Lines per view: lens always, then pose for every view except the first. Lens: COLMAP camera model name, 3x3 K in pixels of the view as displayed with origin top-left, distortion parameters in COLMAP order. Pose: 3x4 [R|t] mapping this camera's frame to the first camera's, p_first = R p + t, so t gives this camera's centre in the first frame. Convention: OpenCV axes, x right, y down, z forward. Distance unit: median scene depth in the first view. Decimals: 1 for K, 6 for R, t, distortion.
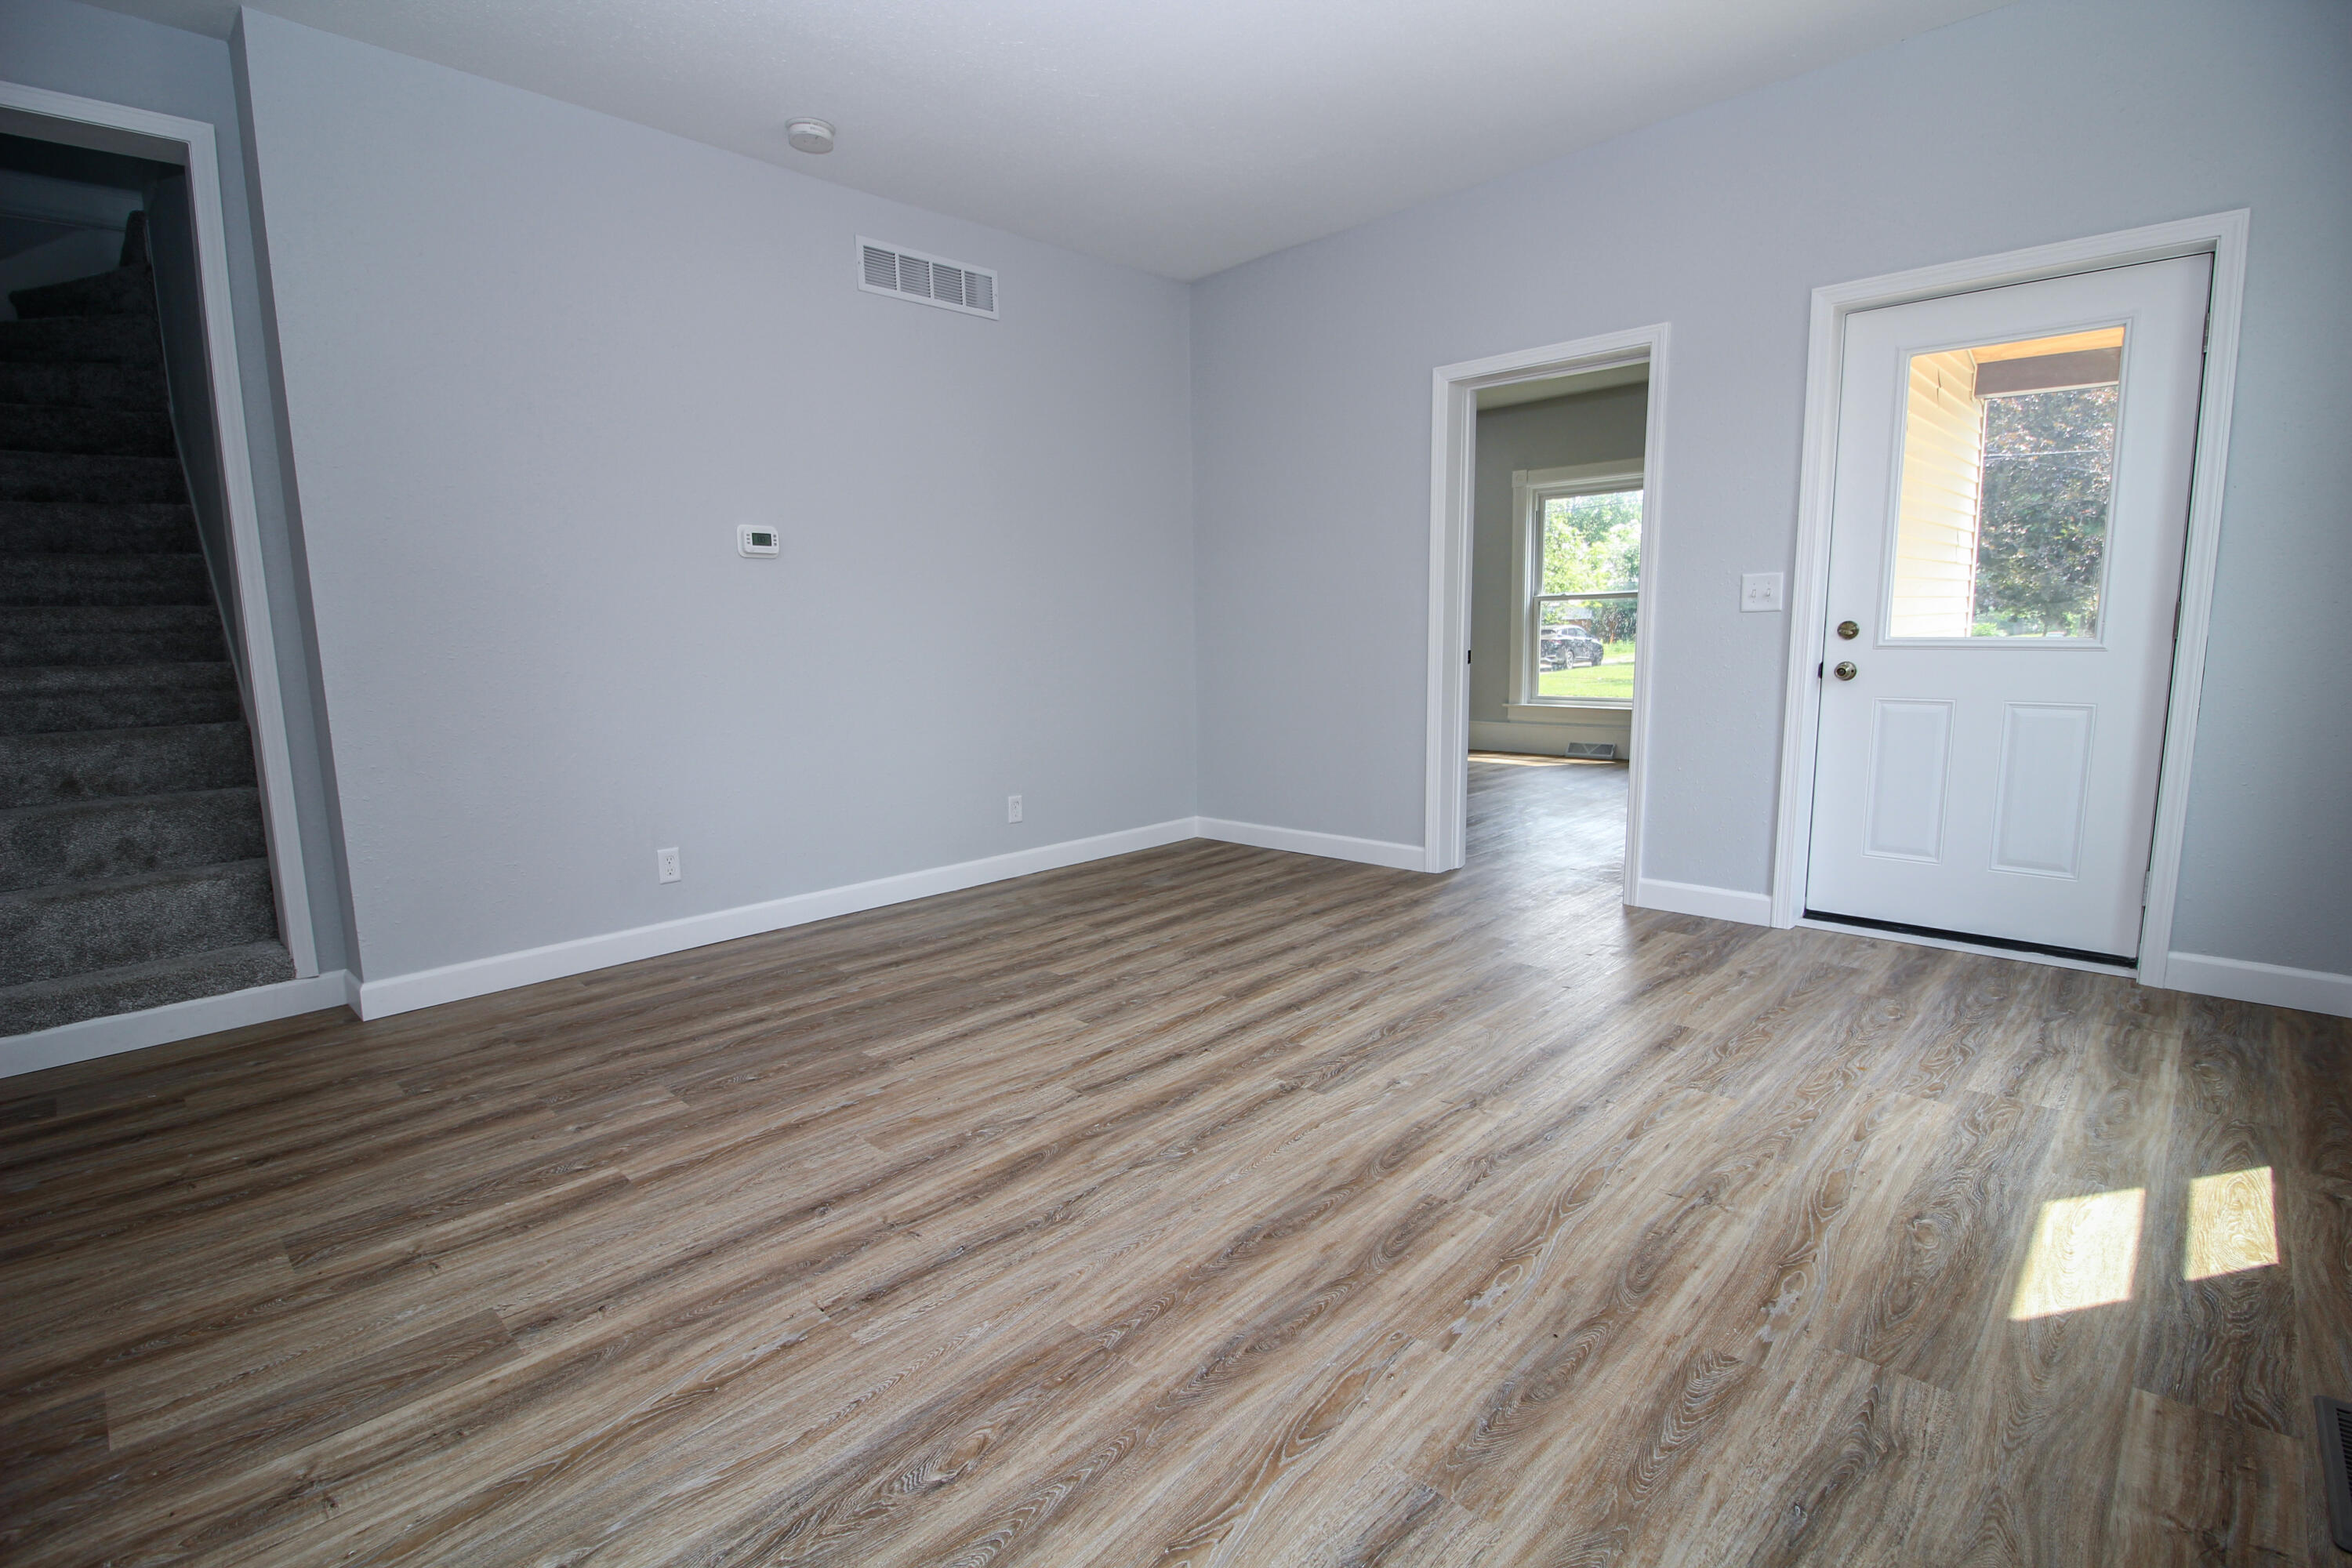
lens RADIAL K [[1091.0, 0, 1176.0], [0, 1091.0, 784.0], [0, 0, 1]] dist [-0.000288, -0.012495]
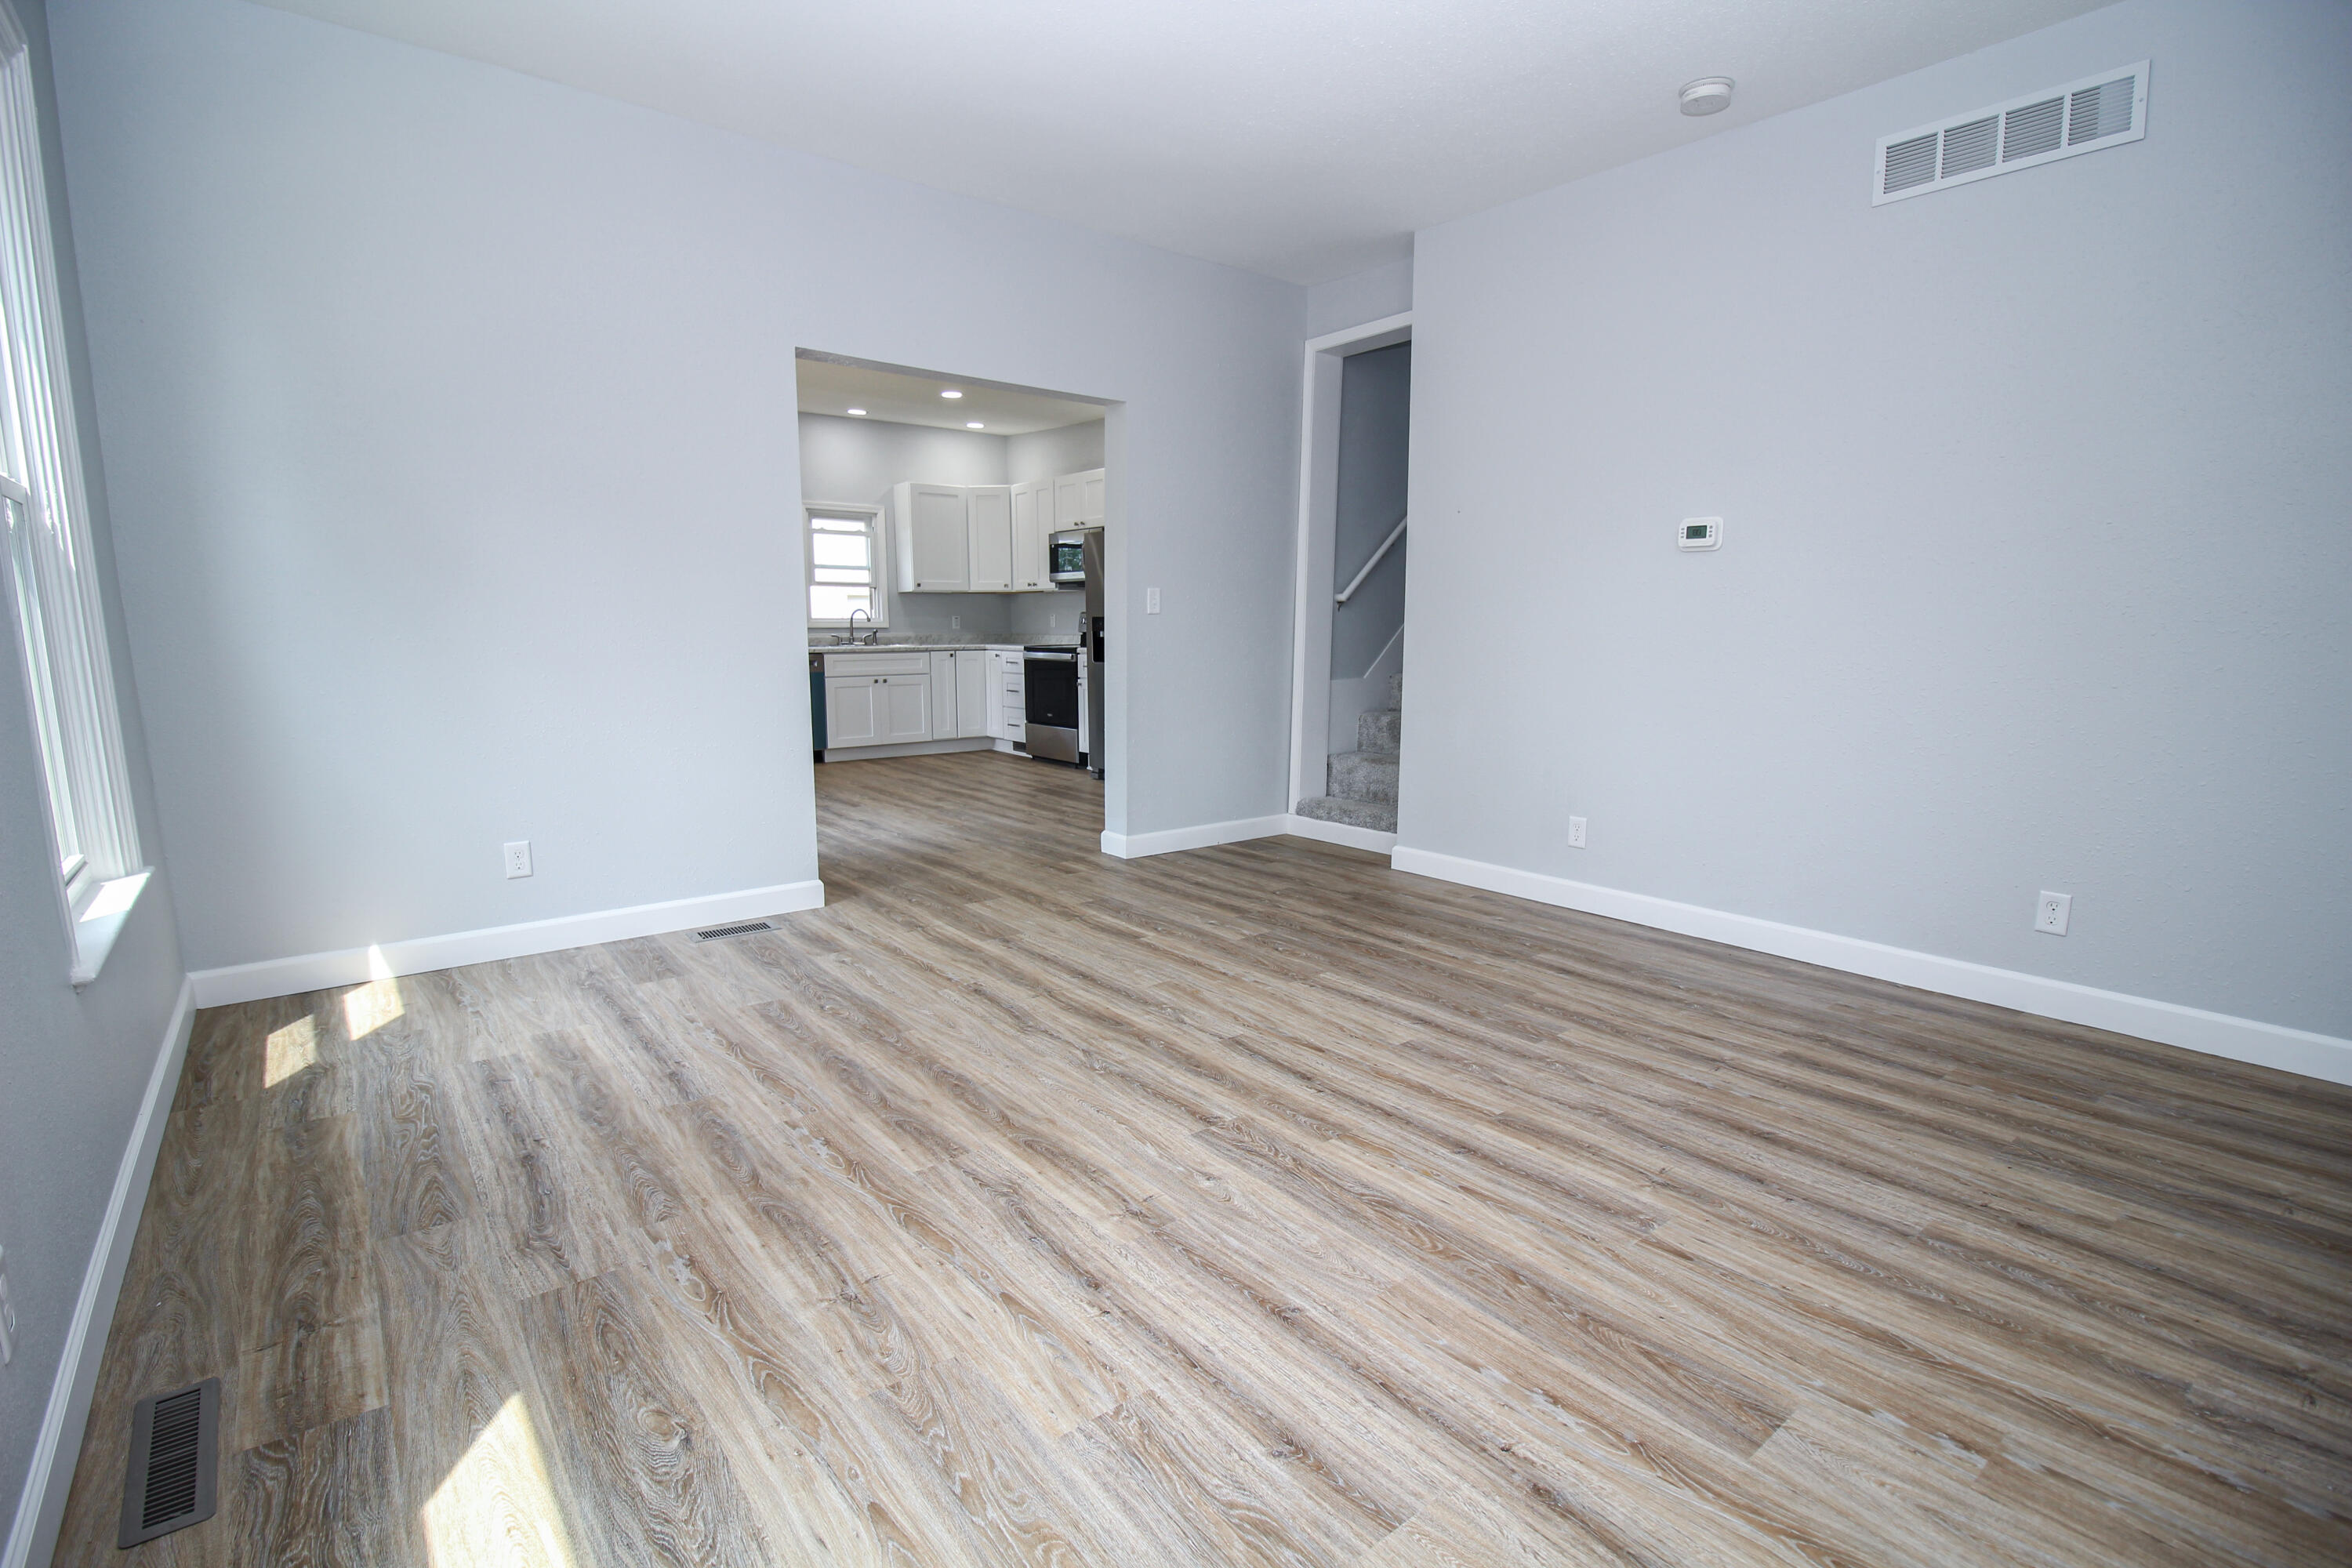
lens RADIAL K [[1091.0, 0, 1176.0], [0, 1091.0, 784.0], [0, 0, 1]] dist [-0.000288, -0.012495]
pose [[-0.128138, 0.167087, -0.977580, 0.935191], [-0.140799, 0.972657, 0.184701, -0.169909], [0.981711, 0.161310, -0.101109, 0.958428]]
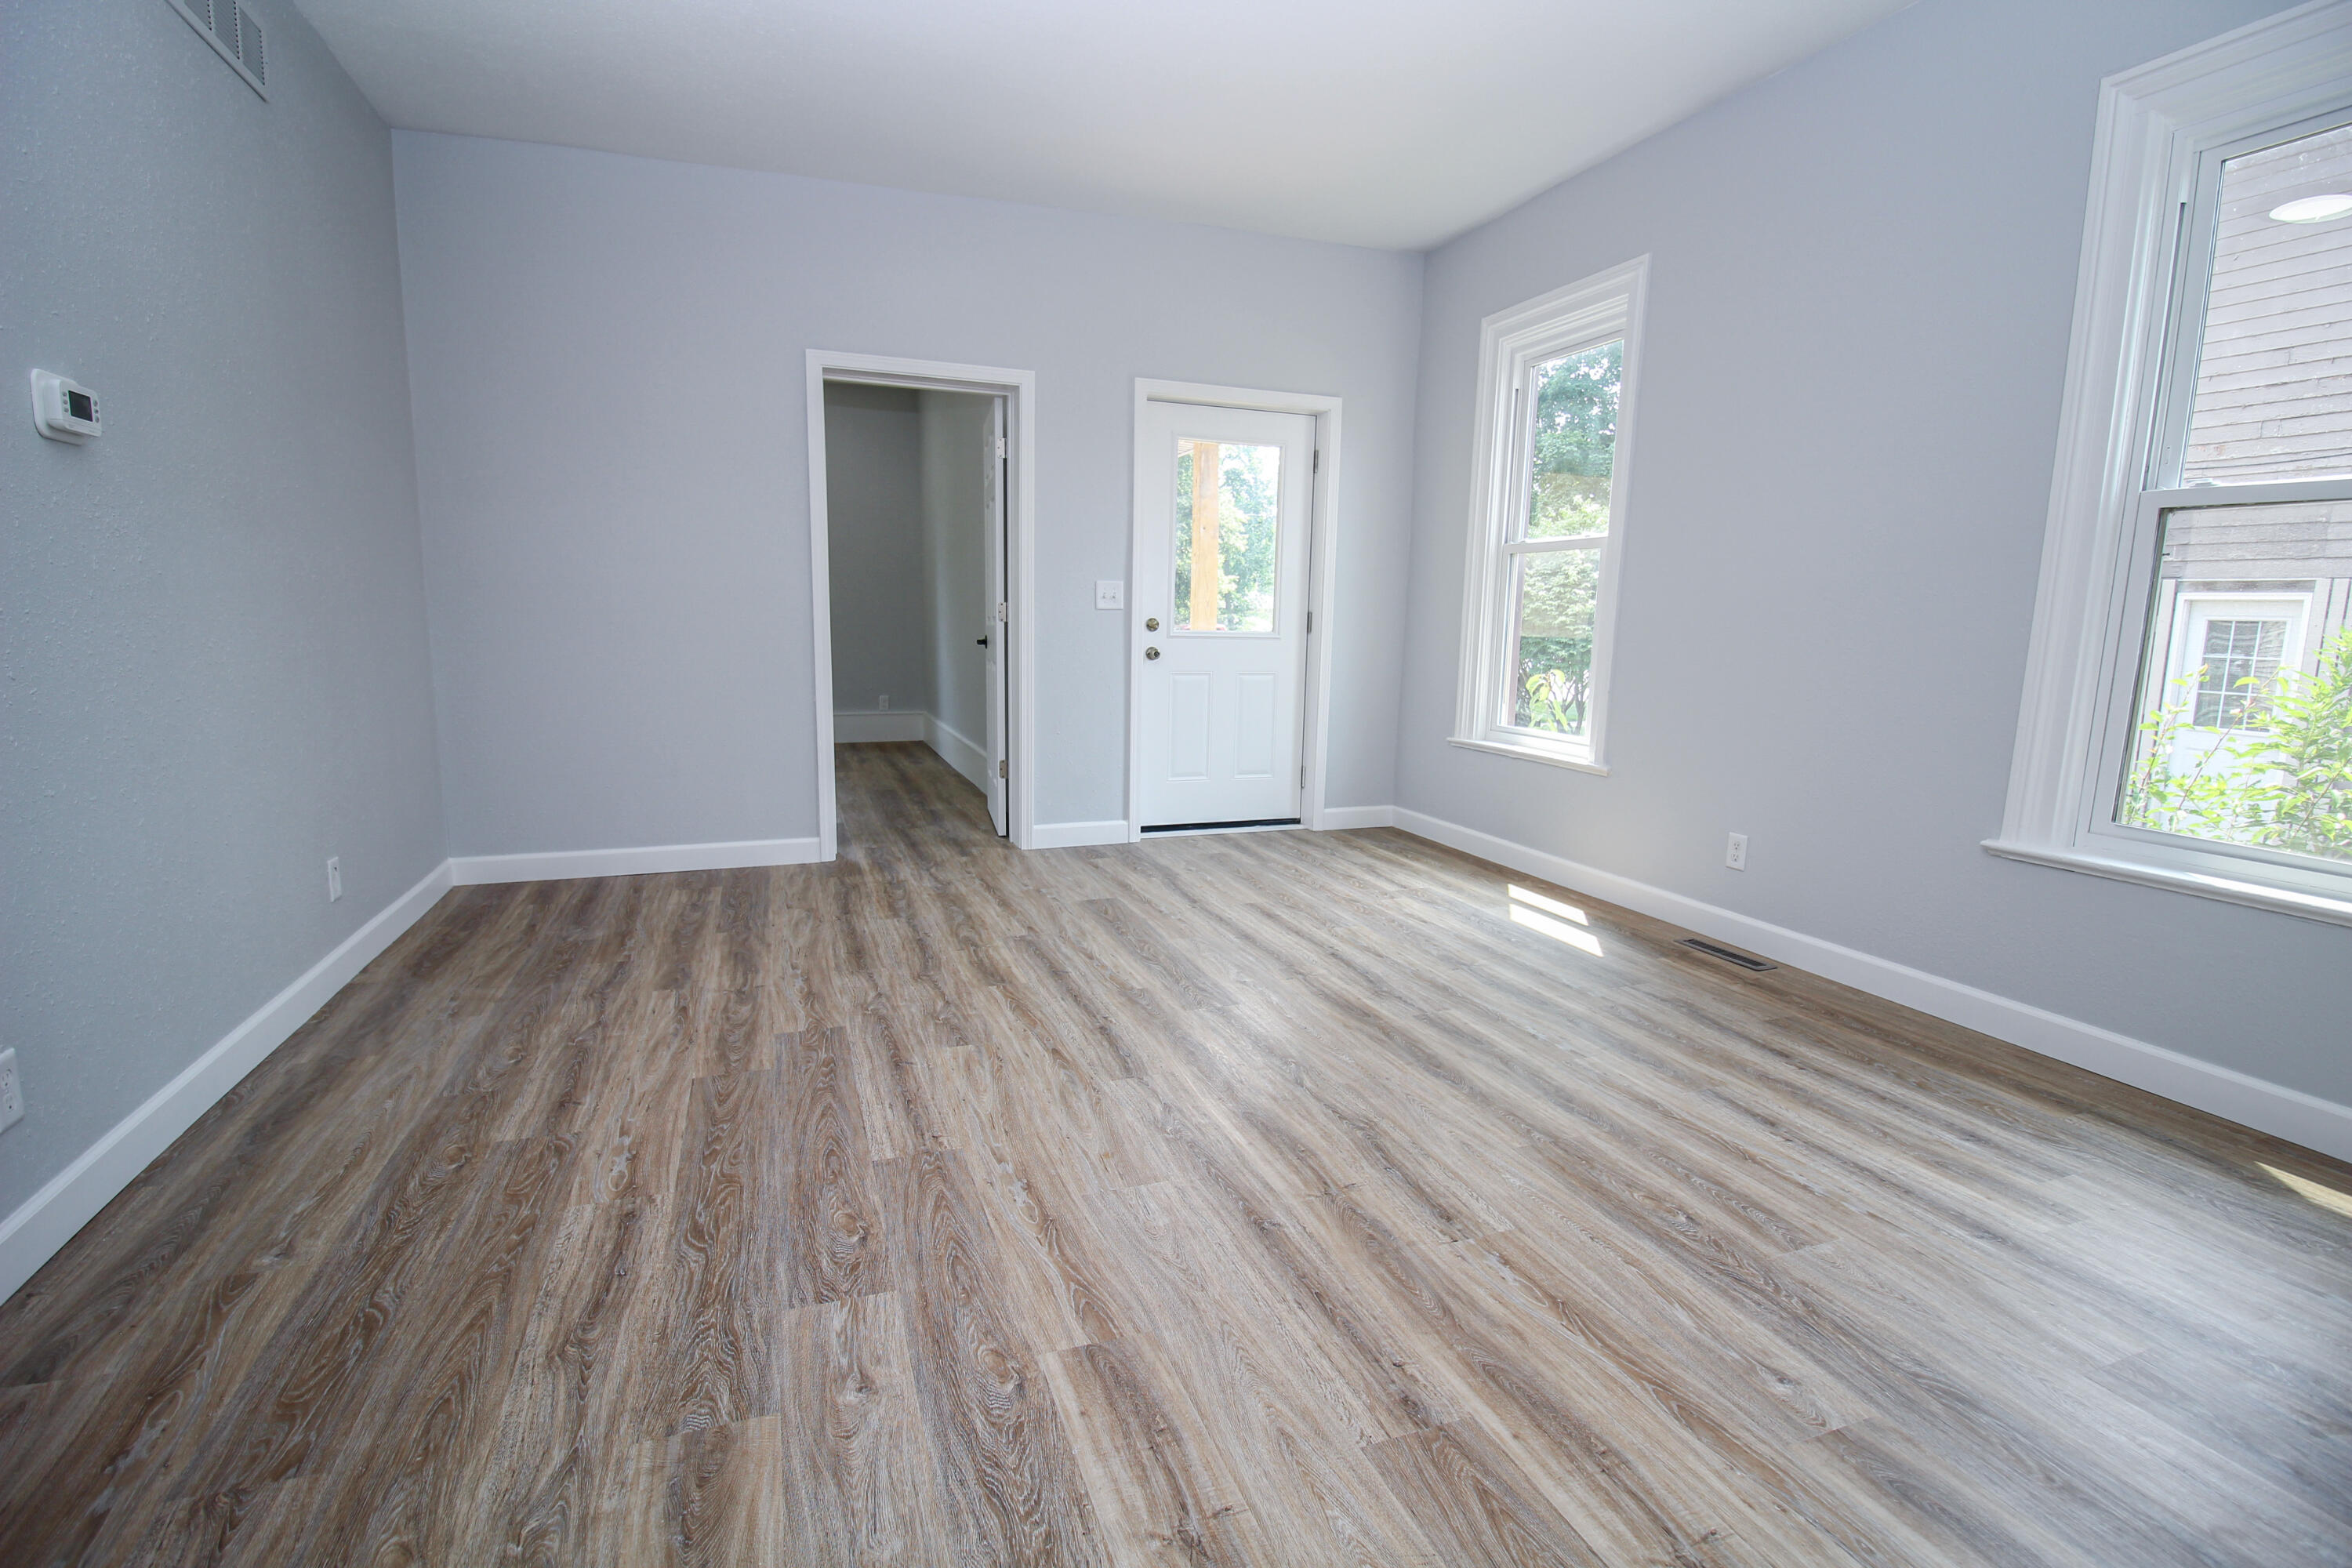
lens RADIAL K [[1091.0, 0, 1176.0], [0, 1091.0, 784.0], [0, 0, 1]] dist [-0.000288, -0.012495]
pose [[0.429551, -0.112209, 0.896044, -0.879031], [0.104595, 0.991754, 0.074053, -0.049332], [-0.896965, 0.061912, 0.437745, 0.481846]]
